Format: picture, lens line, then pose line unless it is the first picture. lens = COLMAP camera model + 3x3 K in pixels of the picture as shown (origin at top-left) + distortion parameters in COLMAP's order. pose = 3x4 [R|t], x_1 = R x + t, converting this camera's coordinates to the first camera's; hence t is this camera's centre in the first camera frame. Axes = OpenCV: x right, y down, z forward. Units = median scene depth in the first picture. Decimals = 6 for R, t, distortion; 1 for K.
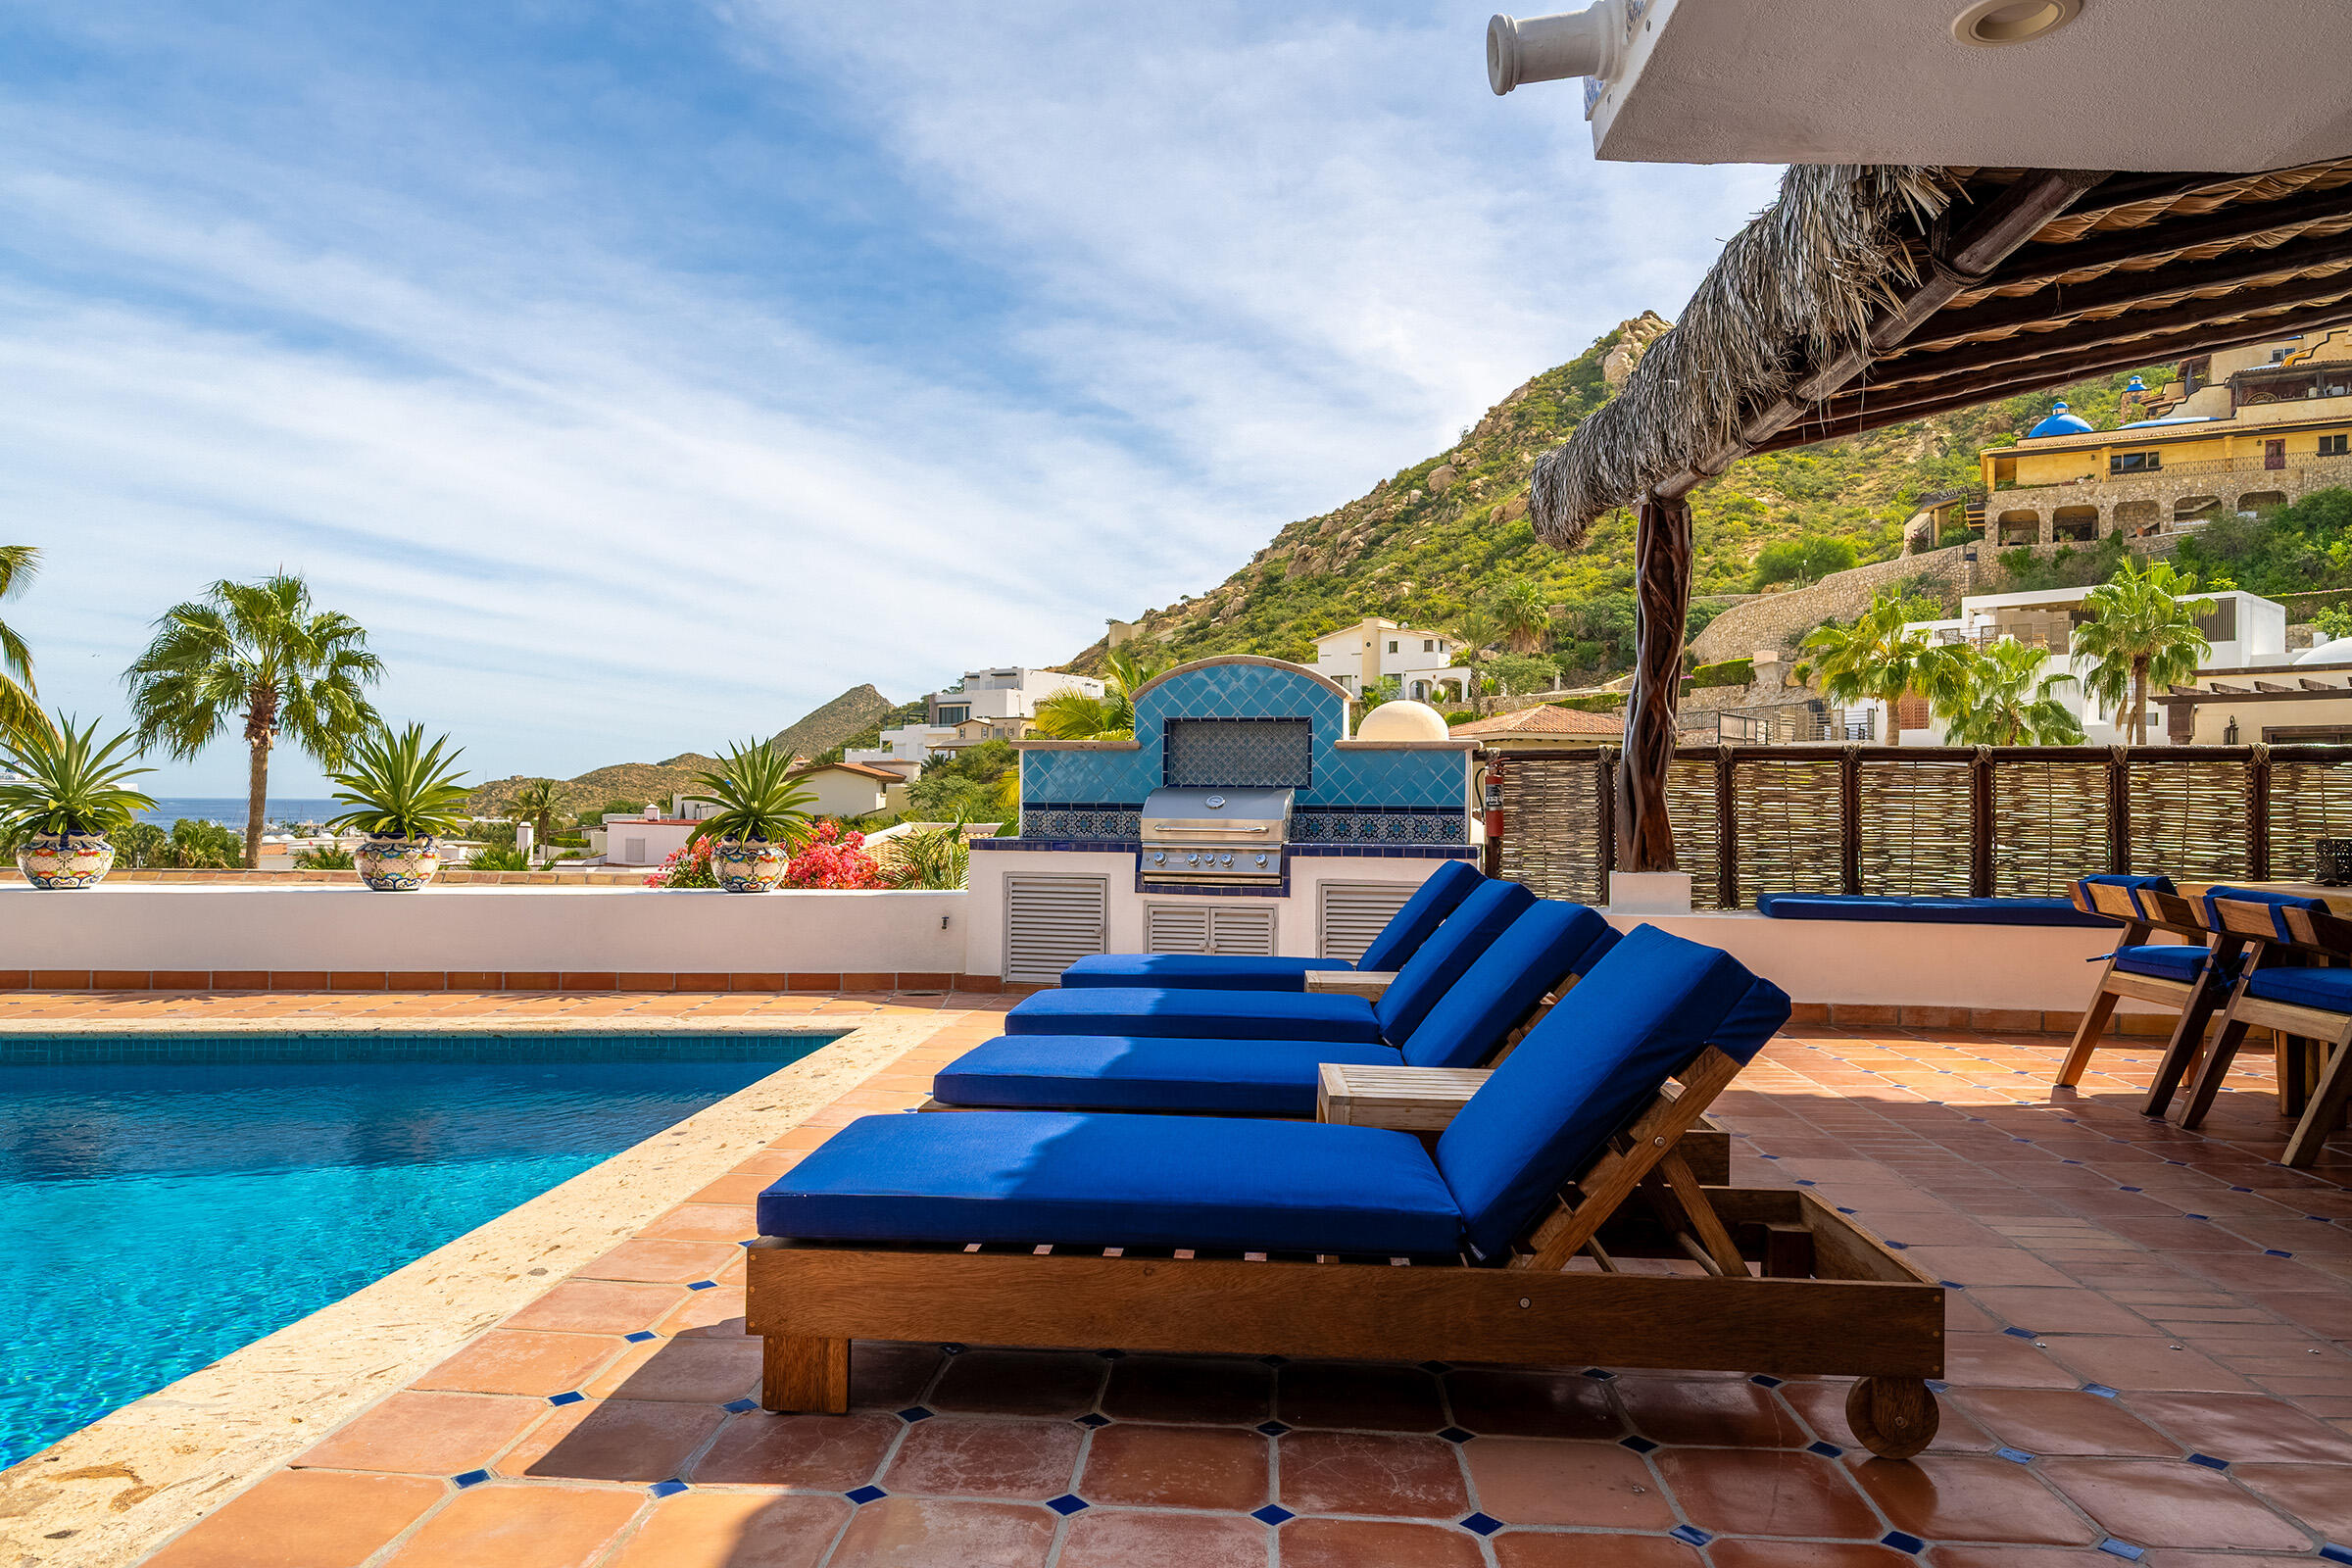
lens RADIAL K [[1497.5, 0, 1152.2], [0, 1497.5, 785.1], [0, 0, 1]] dist [-0.004169, 0.000749]
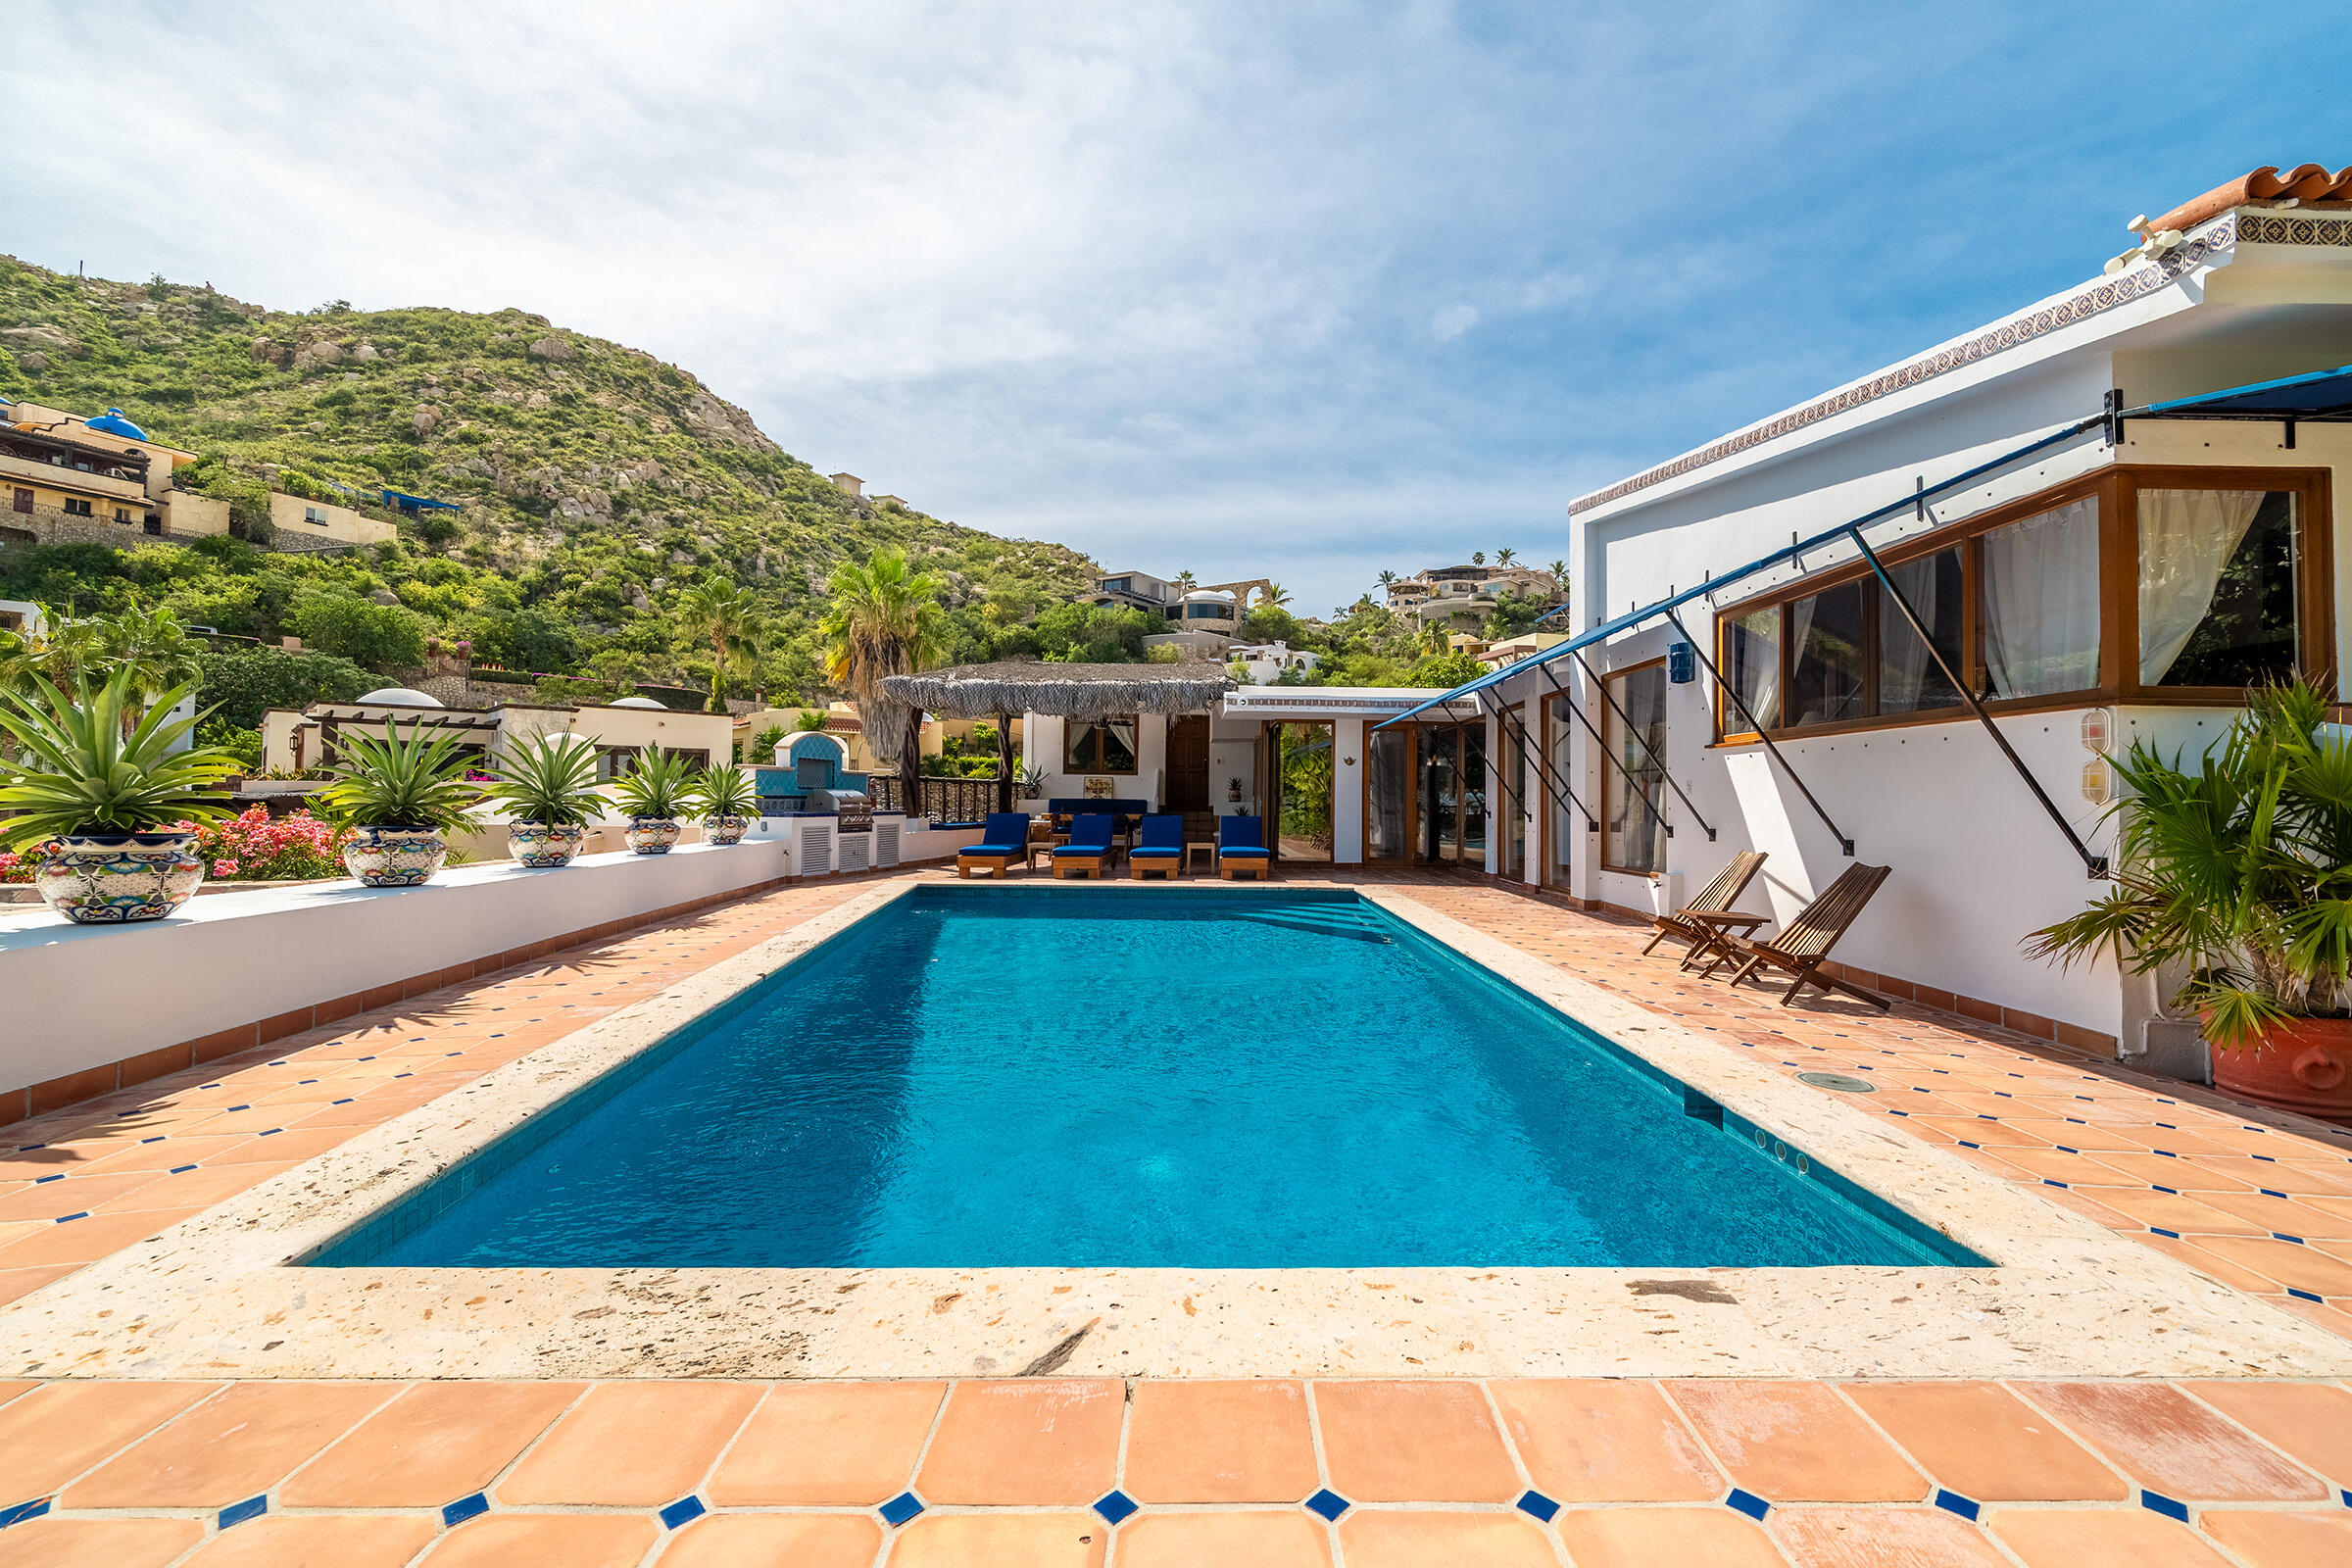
lens RADIAL K [[990.0, 0, 1226.6], [0, 990.0, 769.9], [0, 0, 1]] dist [-0.000605, -0.000860]
pose [[-0.069224, 0.017345, 0.997450, -1.621201], [-0.021324, 0.999595, -0.018862, -0.009467], [-0.997373, -0.022576, -0.068826, 0.485496]]
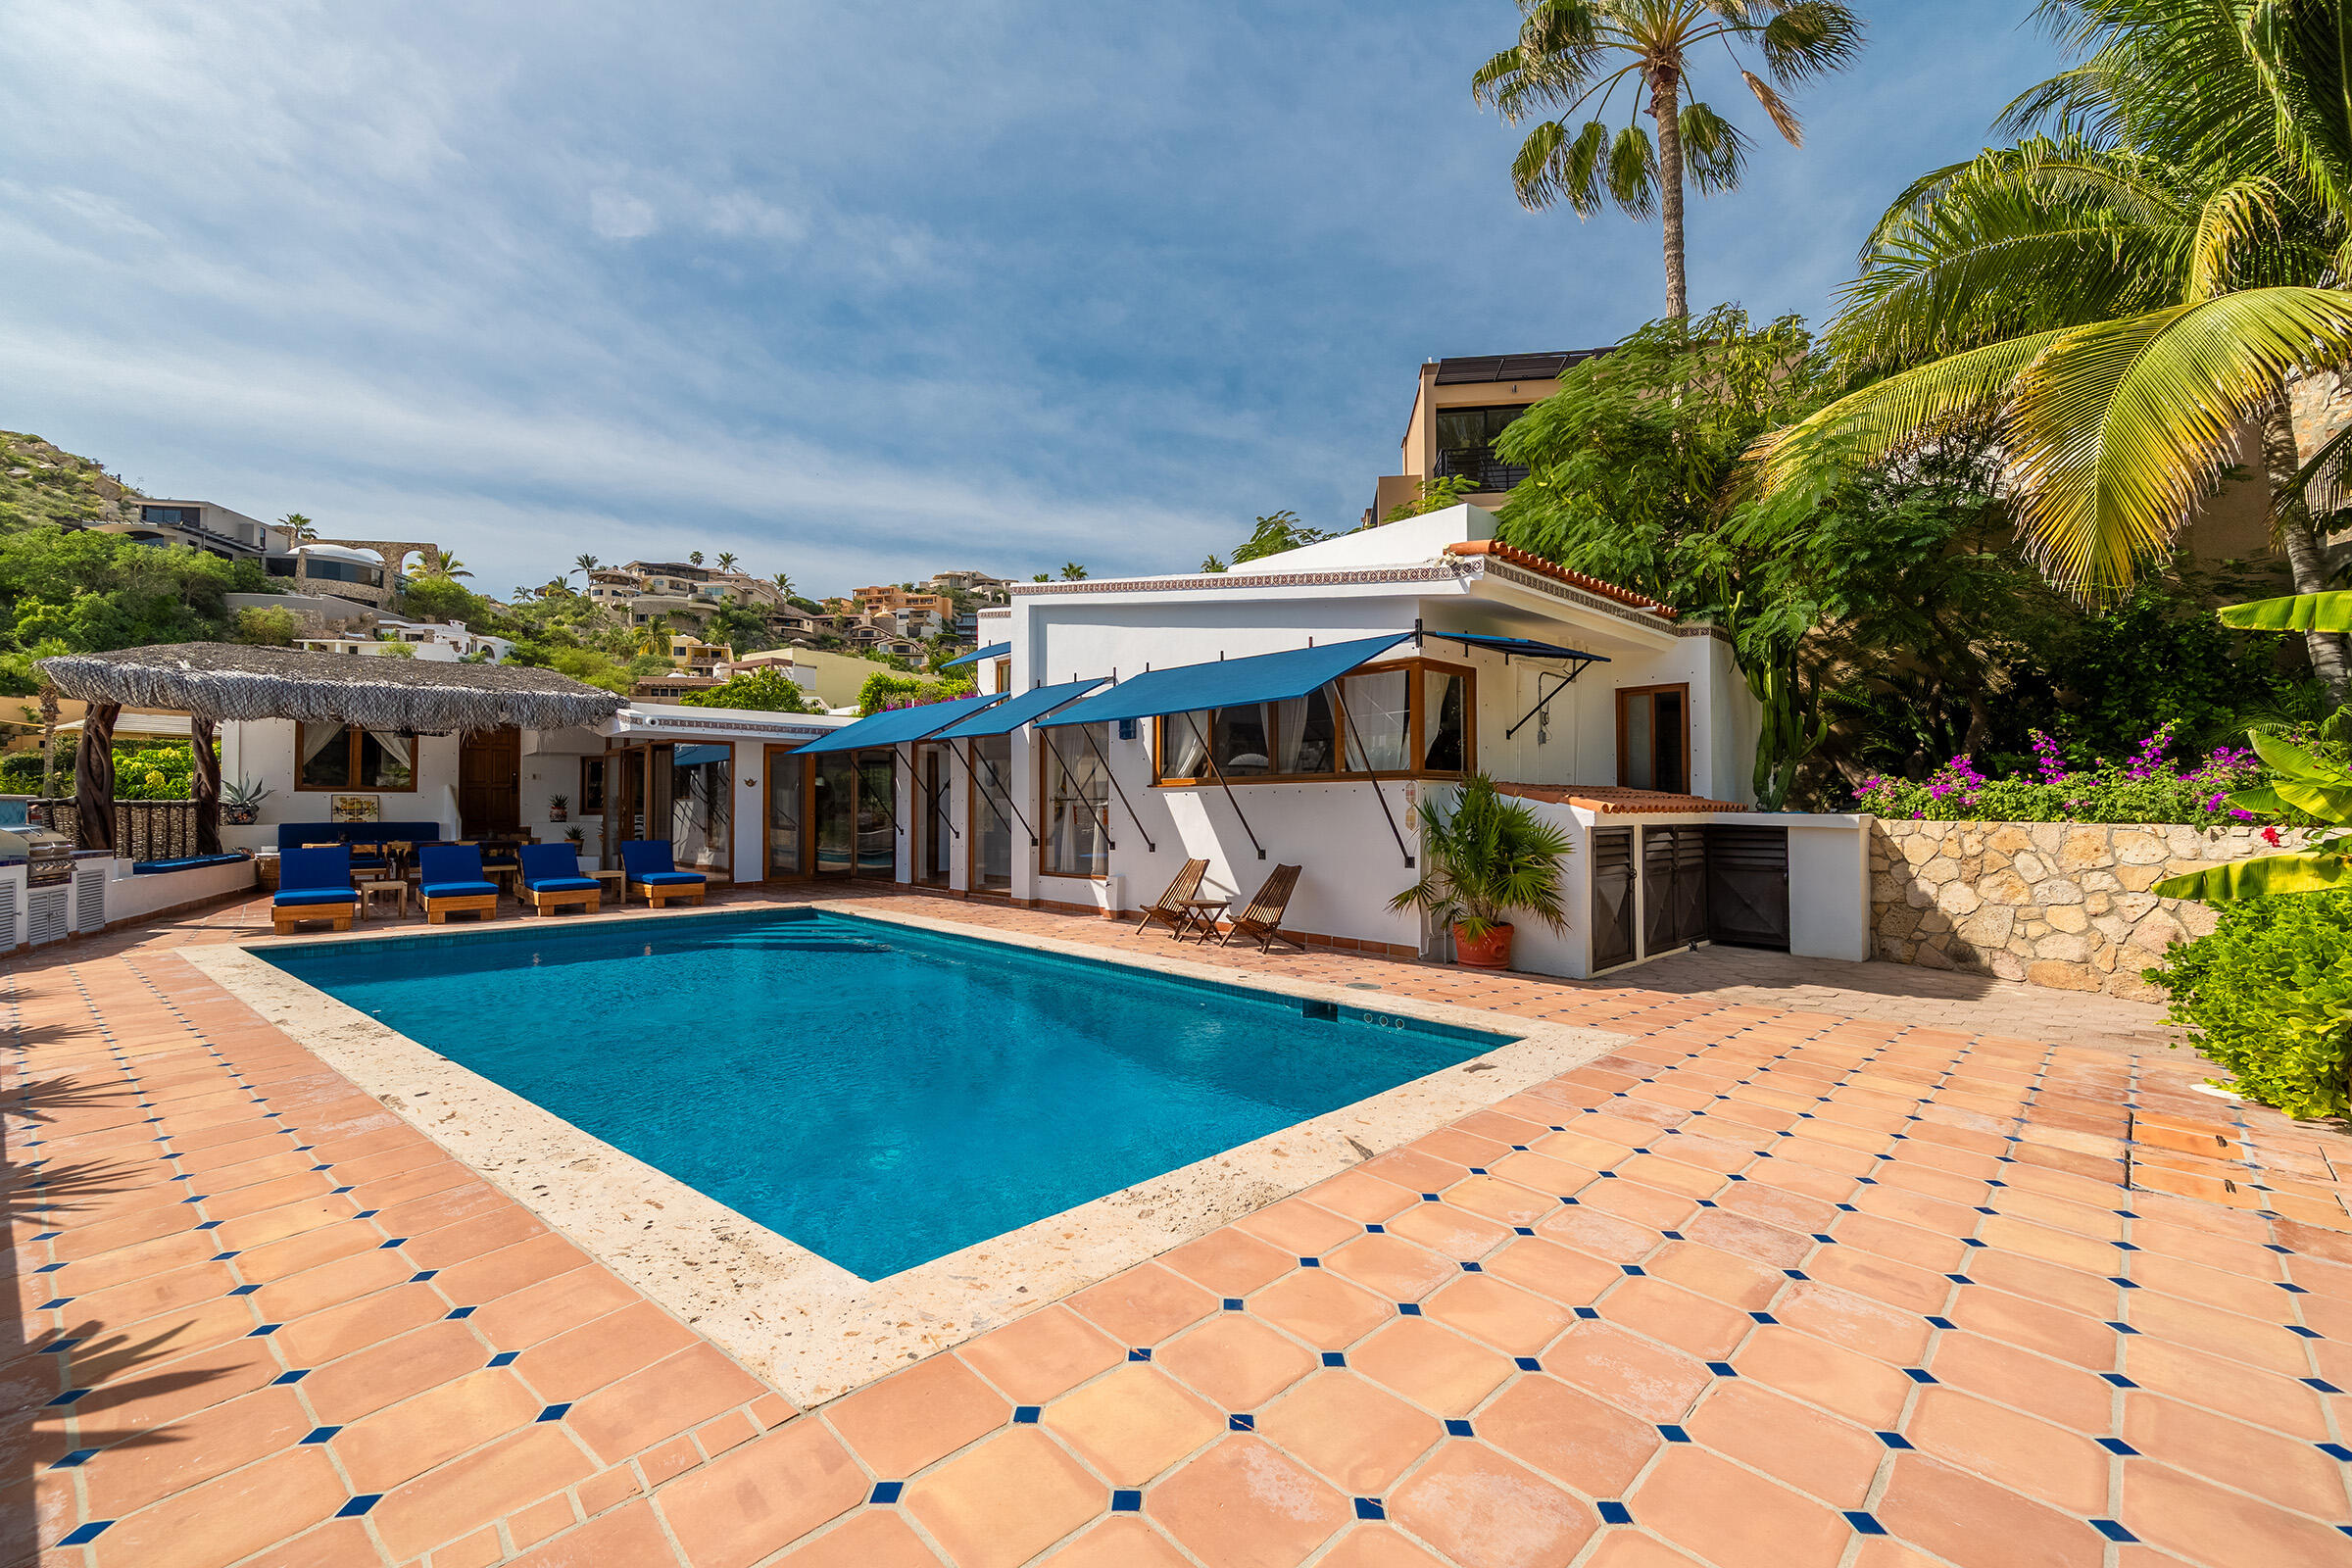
lens RADIAL K [[929.7, 0, 1181.5], [0, 929.7, 789.7], [0, 0, 1]] dist [-0.003316, 0.001110]
pose [[-0.723611, 0.002079, 0.690204, -1.622437], [-0.013572, 0.999759, -0.017240, -0.032955], [-0.690074, -0.021843, -0.723409, 0.851604]]
